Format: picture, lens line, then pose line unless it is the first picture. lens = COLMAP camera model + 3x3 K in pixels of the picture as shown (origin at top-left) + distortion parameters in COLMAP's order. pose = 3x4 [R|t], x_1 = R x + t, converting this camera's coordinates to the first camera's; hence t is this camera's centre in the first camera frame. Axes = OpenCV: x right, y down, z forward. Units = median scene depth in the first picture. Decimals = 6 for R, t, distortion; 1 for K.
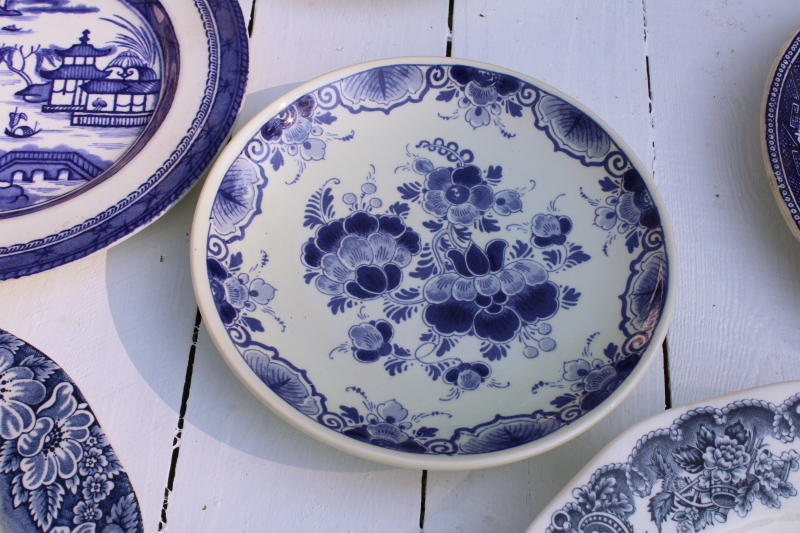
lens RADIAL K [[1188.6, 0, 402.8], [0, 1188.6, 264.8], [0, 0, 1]] dist [-0.058169, 0.182707]
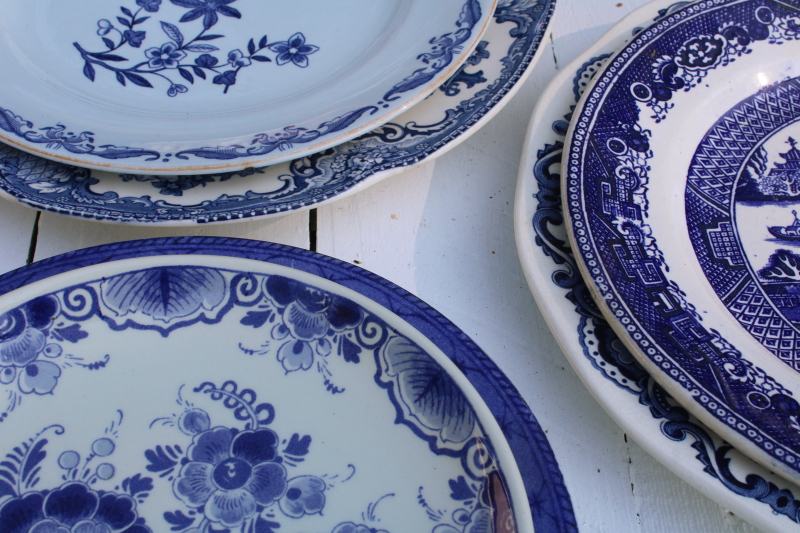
lens RADIAL K [[1188.6, 0, 402.8], [0, 1188.6, 264.8], [0, 0, 1]] dist [-0.058169, 0.182707]
pose [[0.985997, 0.105949, -0.128778, 0.216530], [-0.122154, 0.984577, -0.125246, -0.104939], [0.113523, 0.139224, 0.983732, 0.364820]]
